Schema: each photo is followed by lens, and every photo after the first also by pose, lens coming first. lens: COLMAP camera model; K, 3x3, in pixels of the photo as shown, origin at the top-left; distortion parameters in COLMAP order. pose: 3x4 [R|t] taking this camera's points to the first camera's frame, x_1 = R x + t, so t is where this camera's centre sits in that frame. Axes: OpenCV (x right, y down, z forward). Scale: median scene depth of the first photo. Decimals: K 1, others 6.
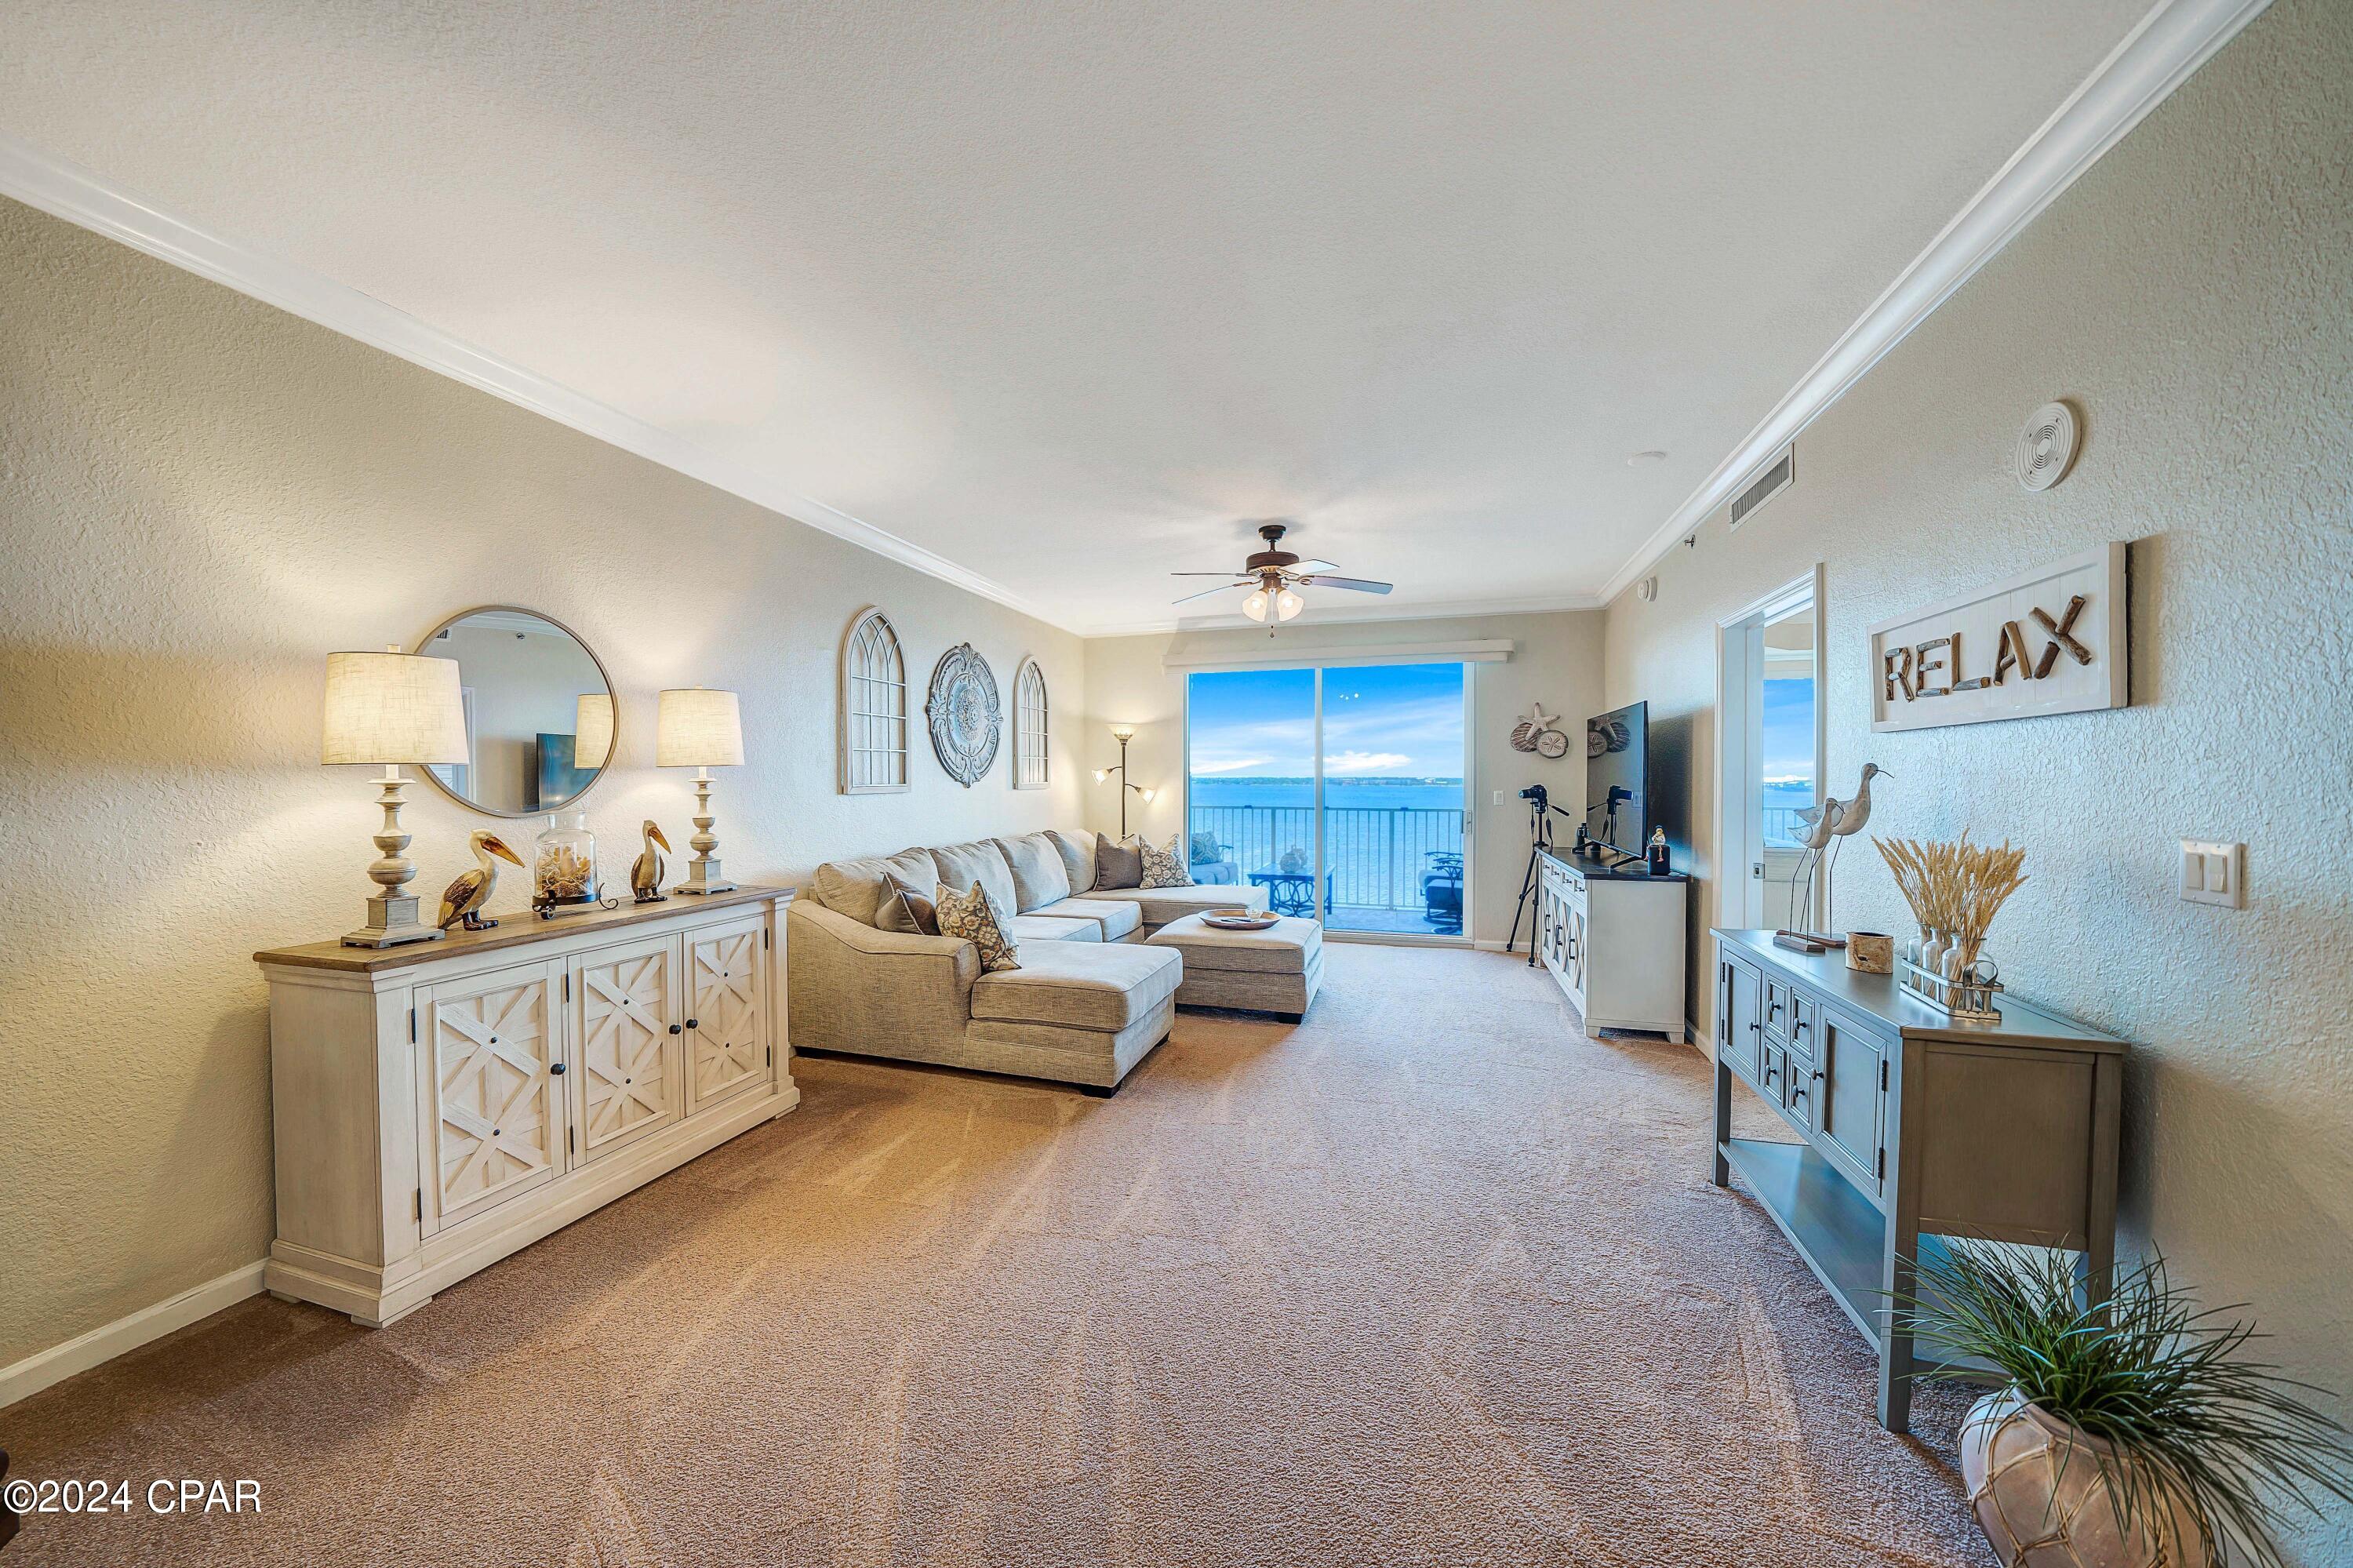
lens RADIAL K [[828.7, 0, 1165.4], [0, 828.7, 786.1], [0, 0, 1]] dist [-0.023133, 0.001444]
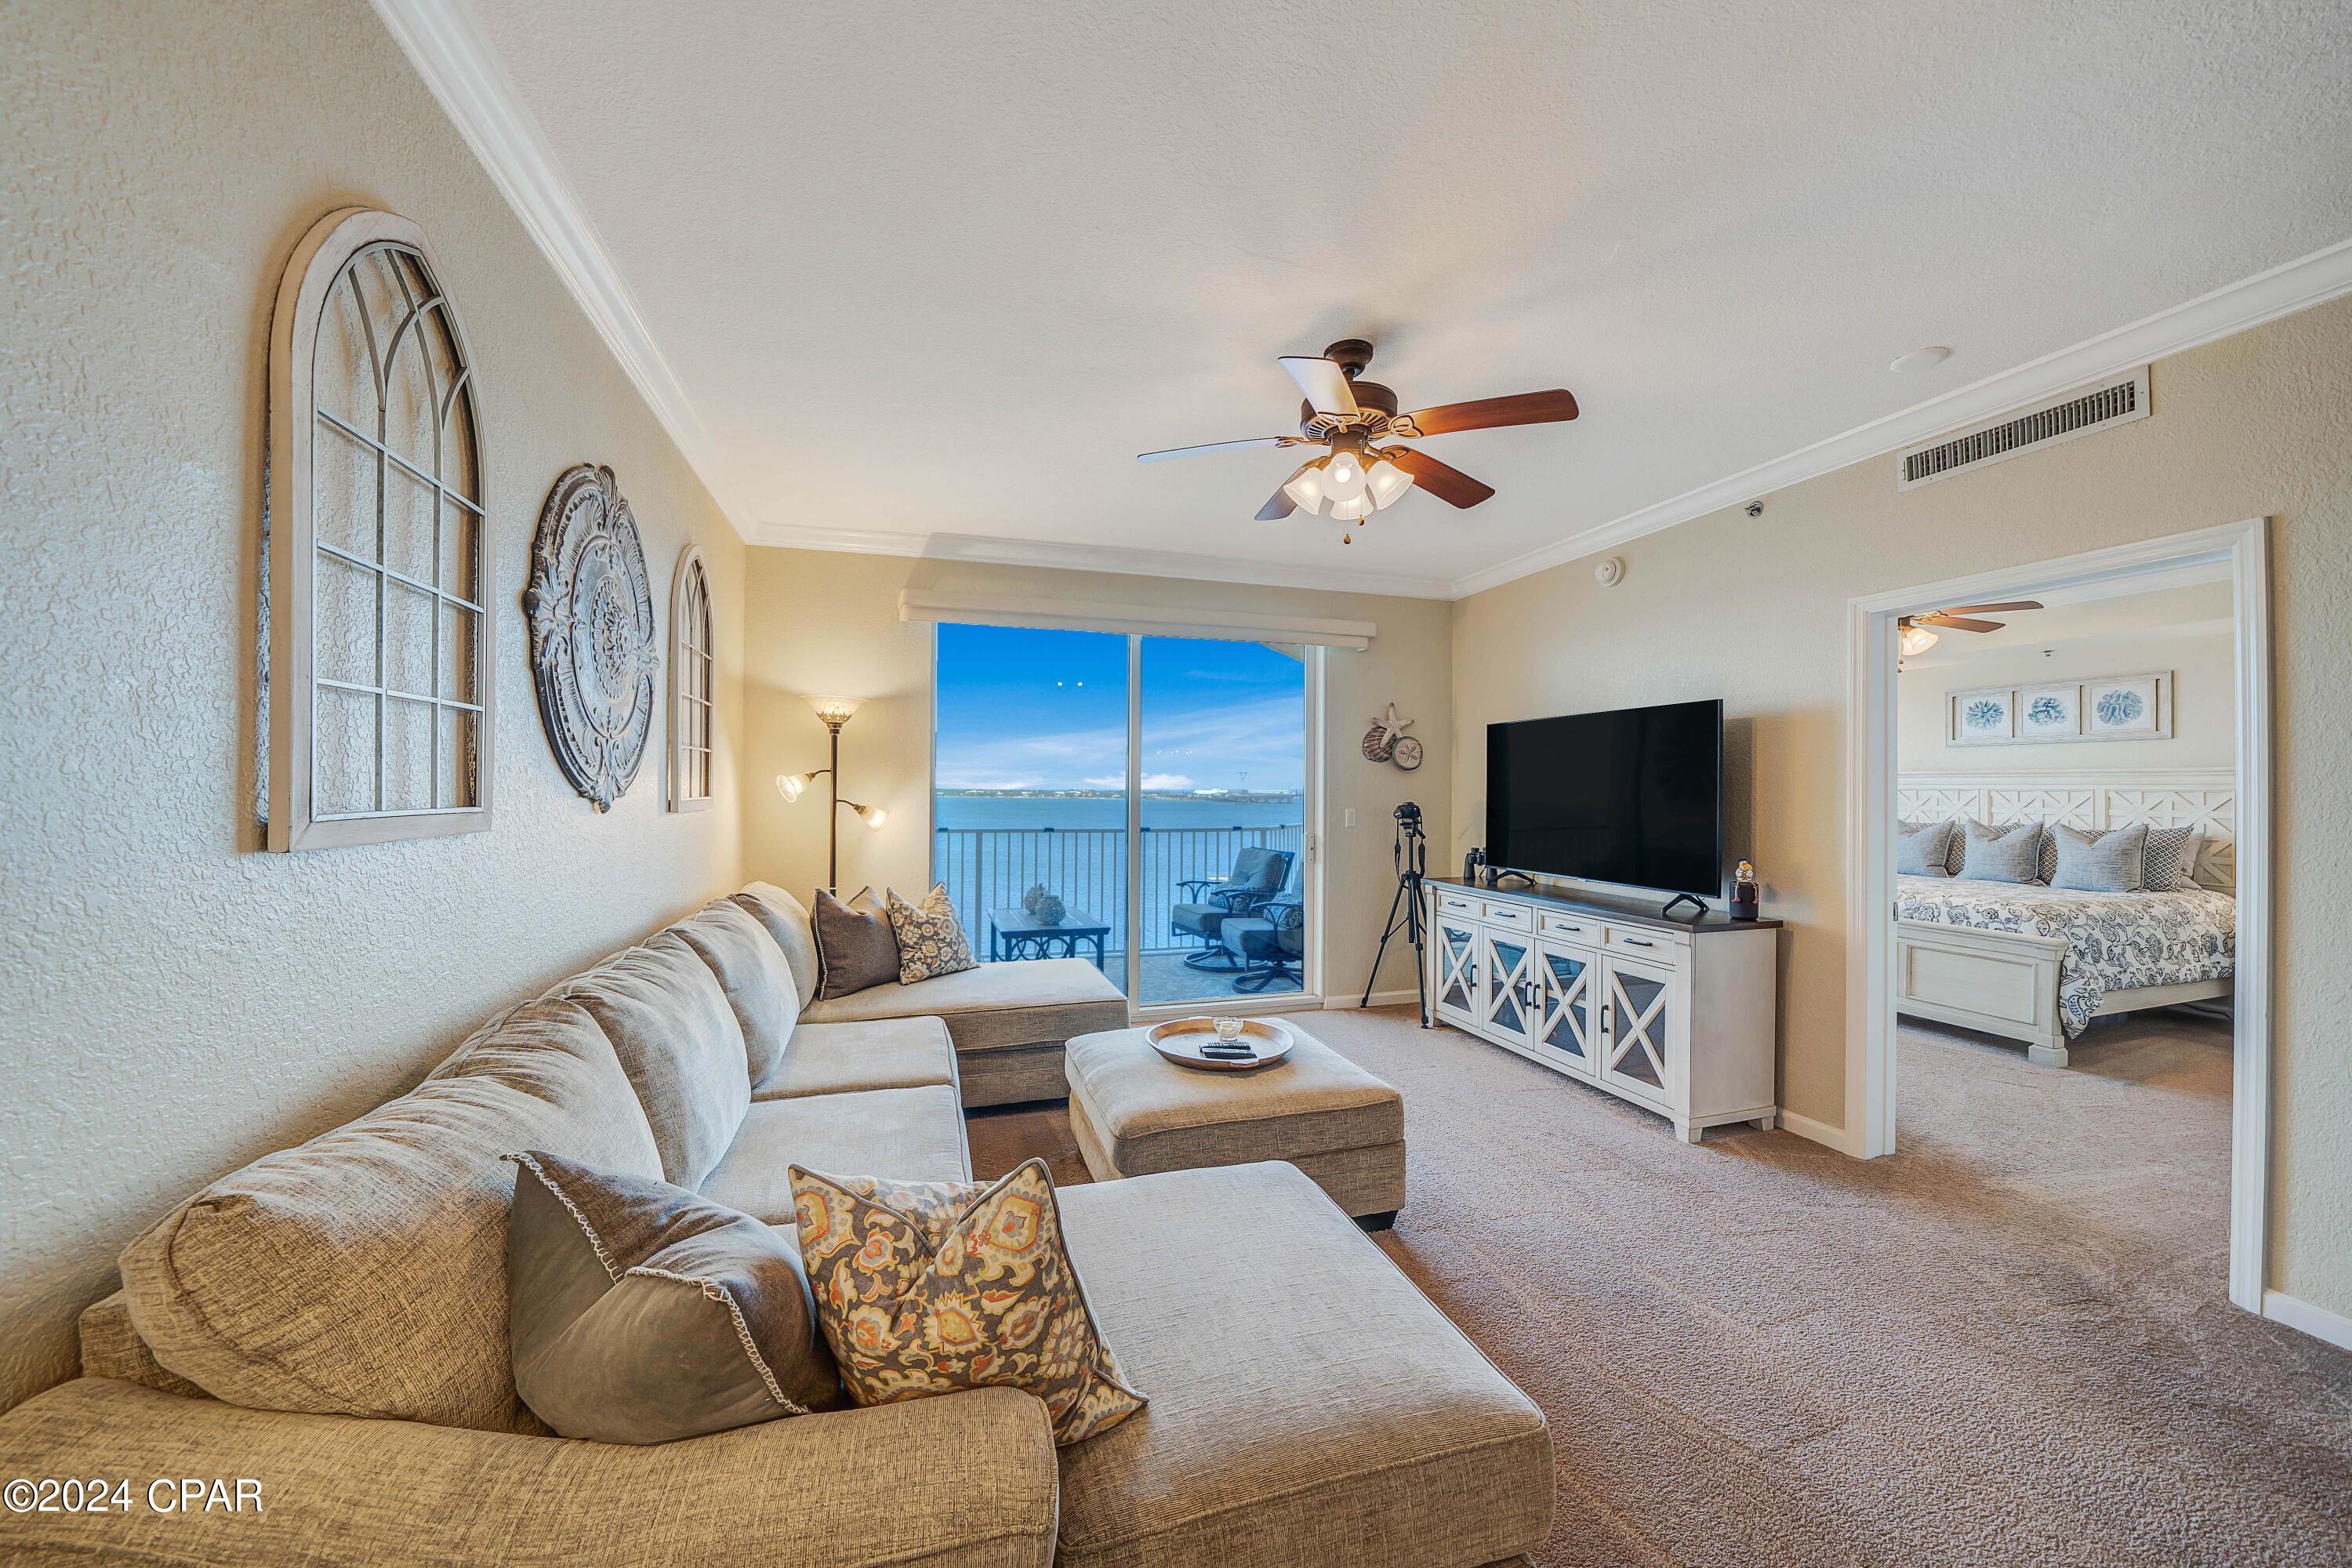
lens RADIAL K [[828.4, 0, 1156.3], [0, 828.4, 787.0], [0, 0, 1]] dist [-0.023133, 0.001444]
pose [[0.834989, 0.009592, 0.550183, -0.284023], [-0.003096, 0.999914, -0.012734, -0.007421], [-0.550258, 0.008930, 0.834947, 0.610163]]
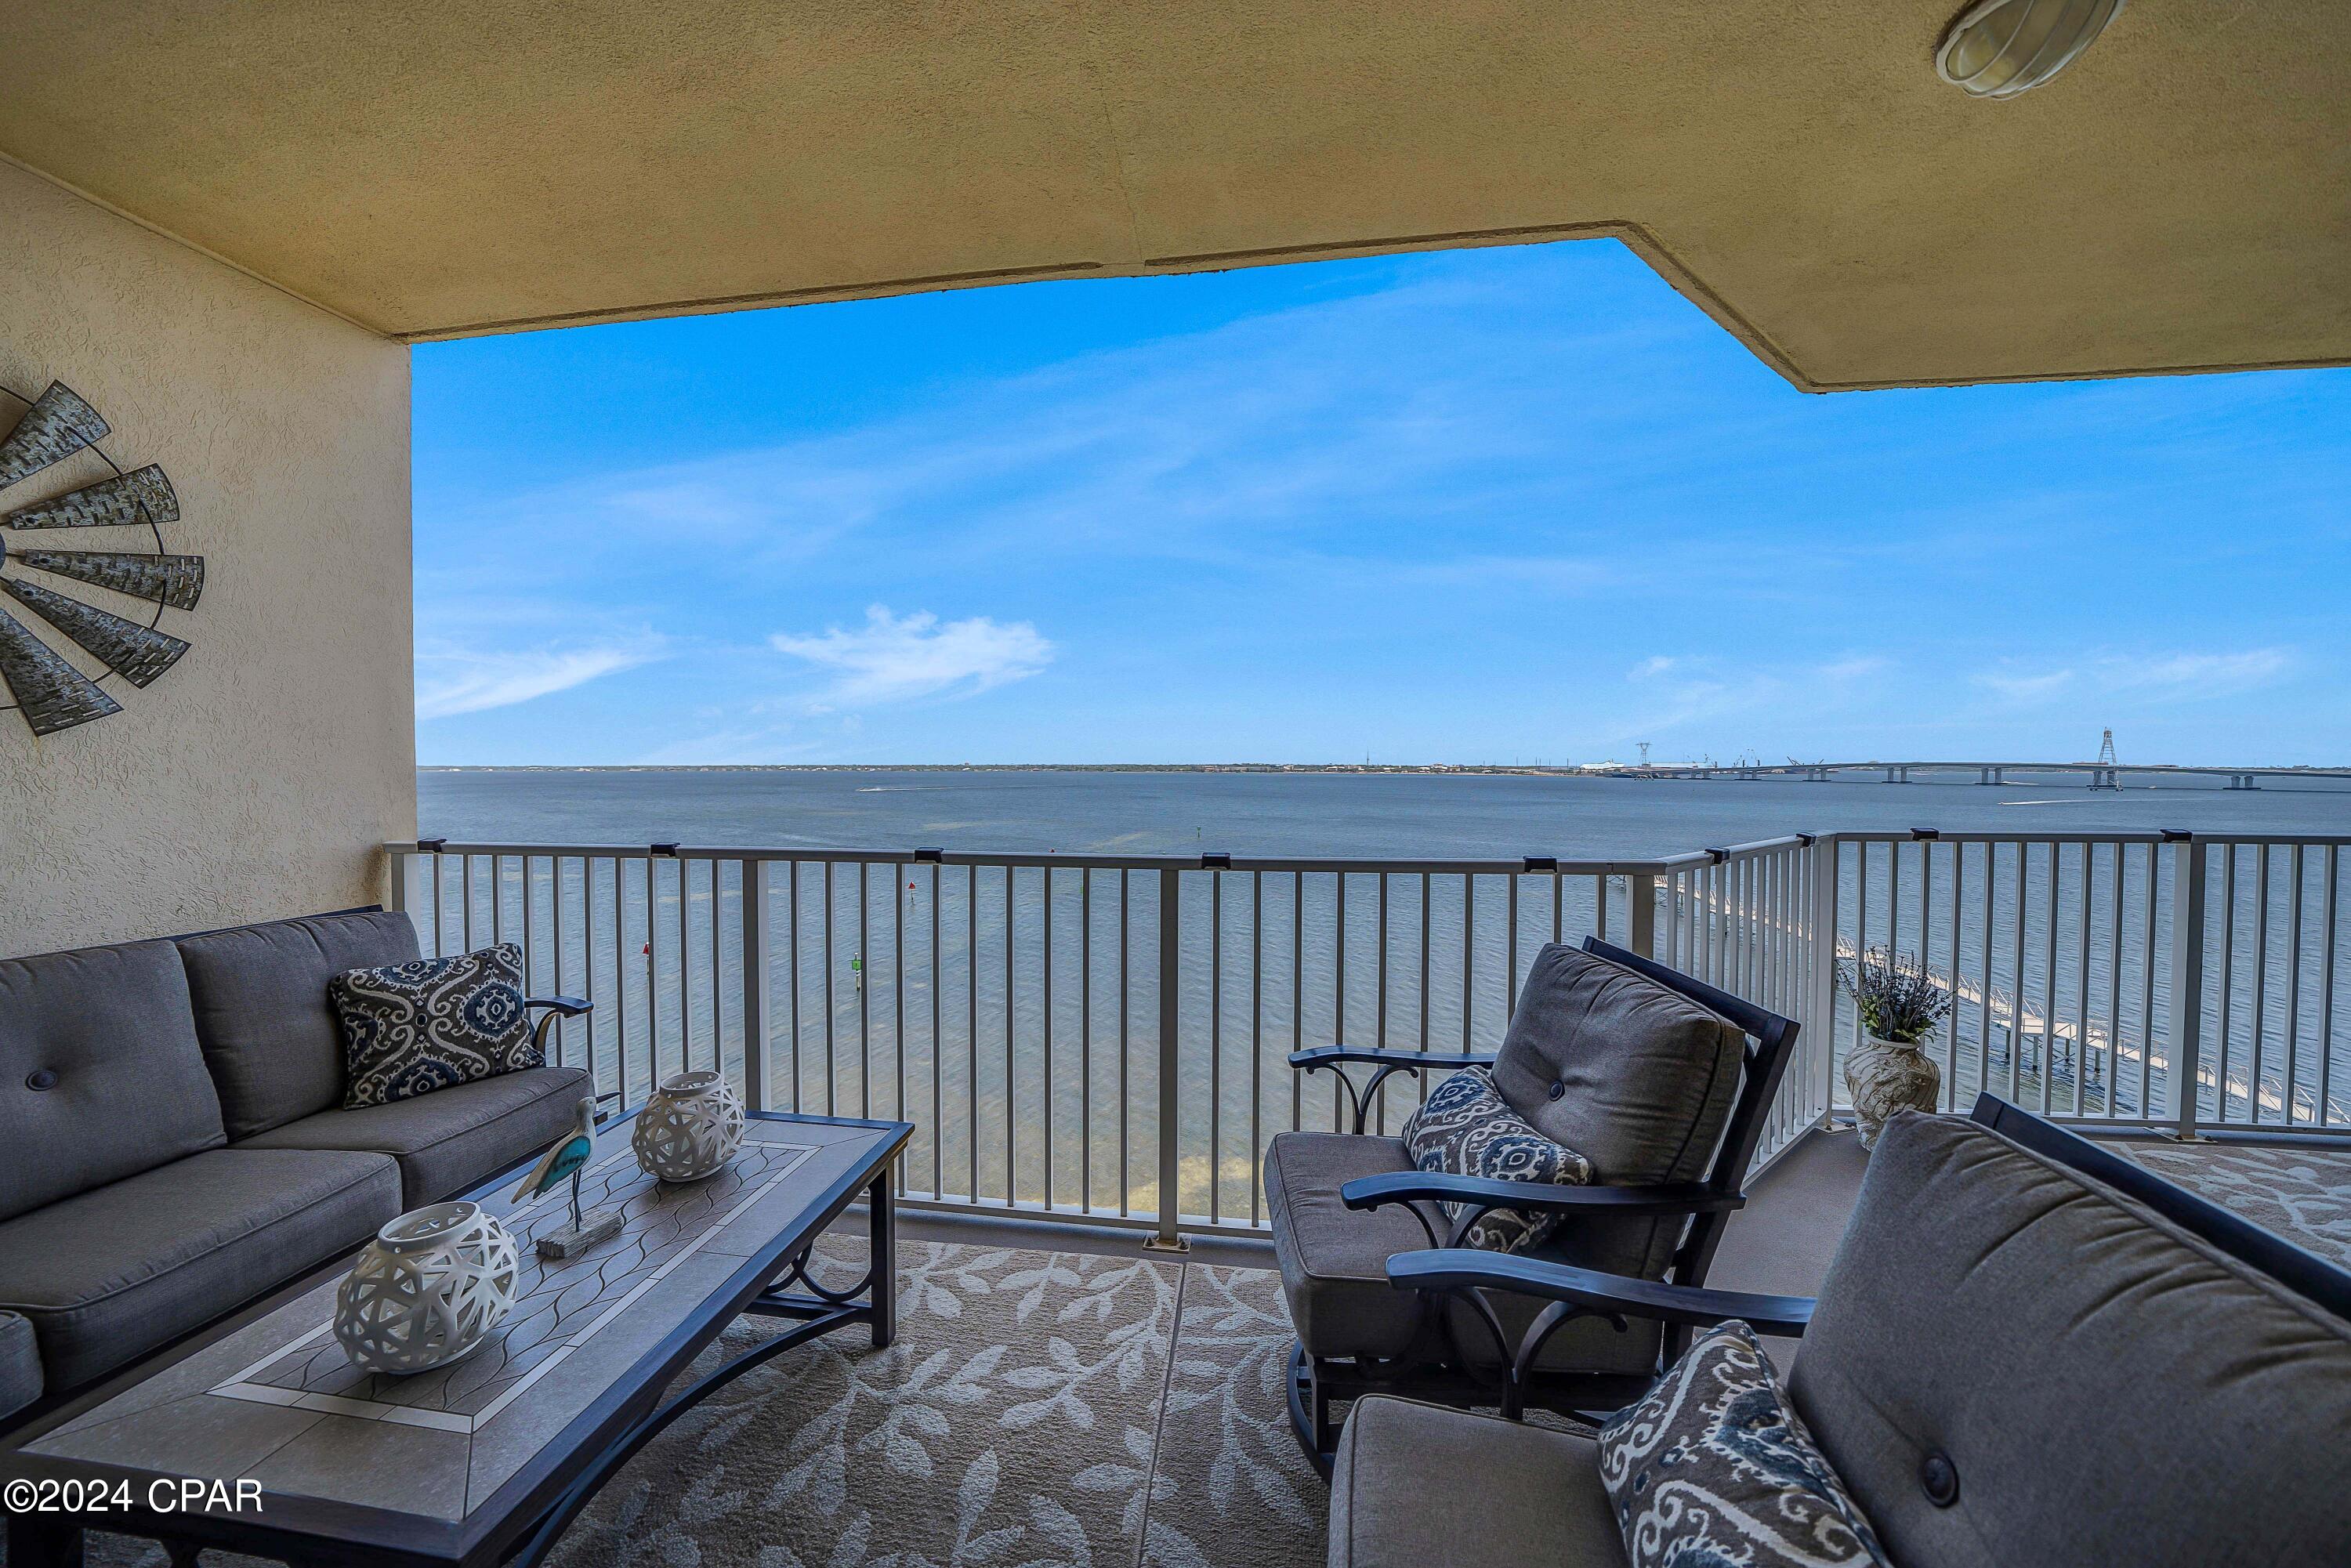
lens RADIAL K [[828.0, 0, 1156.9], [0, 828.0, 785.0], [0, 0, 1]] dist [-0.023133, 0.001444]
pose [[0.988519, -0.002520, 0.151078, 0.445795], [0.000277, 0.999889, 0.014869, -0.000178], [-0.151099, -0.014656, 0.988410, 1.437314]]
